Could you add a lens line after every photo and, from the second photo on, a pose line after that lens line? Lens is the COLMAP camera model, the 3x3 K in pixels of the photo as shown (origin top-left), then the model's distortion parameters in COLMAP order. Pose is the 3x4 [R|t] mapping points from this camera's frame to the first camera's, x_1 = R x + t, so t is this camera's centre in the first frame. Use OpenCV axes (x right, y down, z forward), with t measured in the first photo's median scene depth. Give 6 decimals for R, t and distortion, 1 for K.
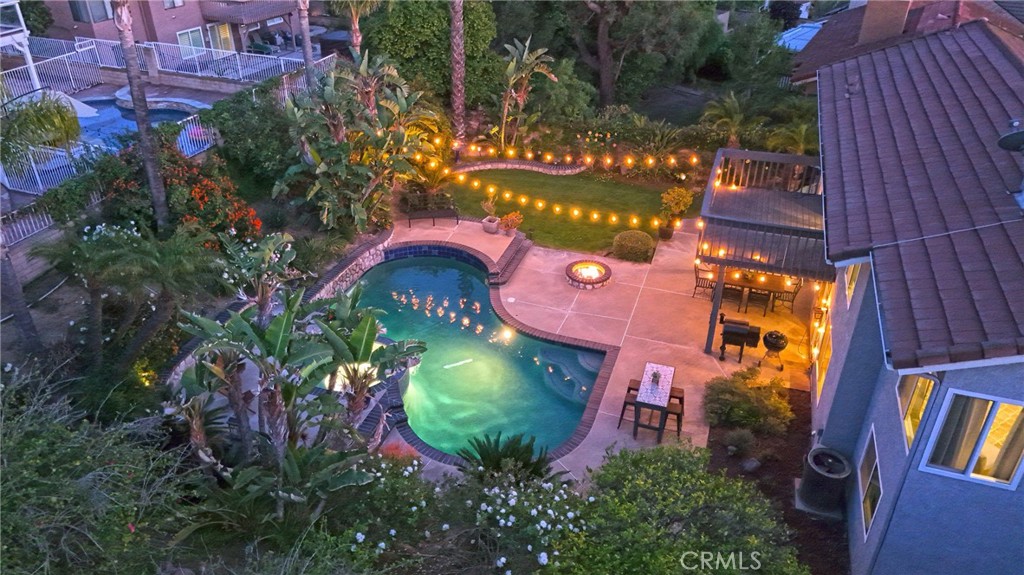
lens RADIAL K [[750.2, 0, 514.7], [0, 750.2, 289.6], [0, 0, 1]] dist [0.086343, -0.089650]
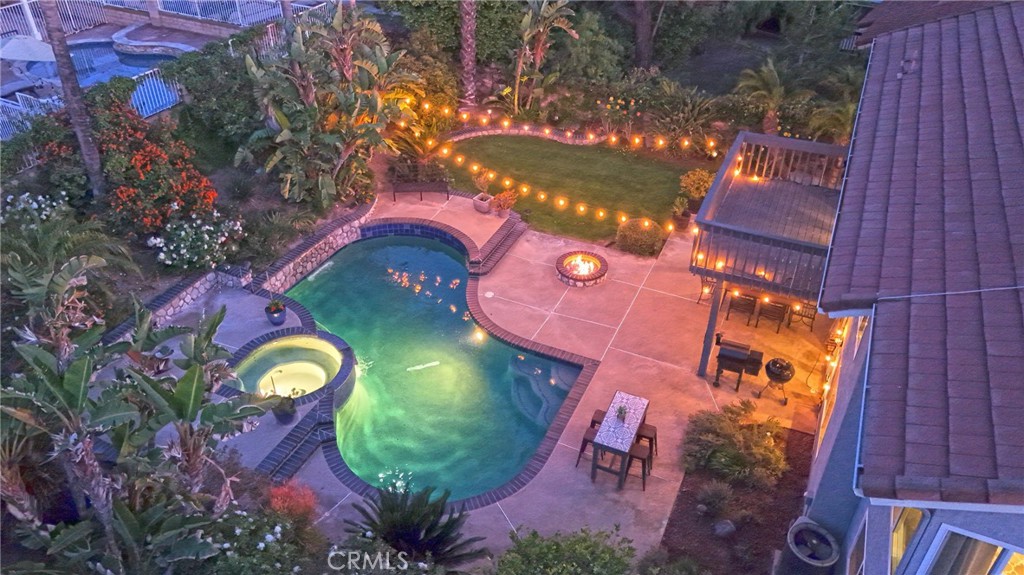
lens RADIAL K [[750.2, 0, 514.7], [0, 750.2, 289.6], [0, 0, 1]] dist [0.086343, -0.089650]
pose [[0.994644, 0.059652, -0.084408, 0.101229], [-0.053272, 0.995690, 0.075921, -0.061868], [0.088573, -0.071018, 0.993535, 0.121626]]
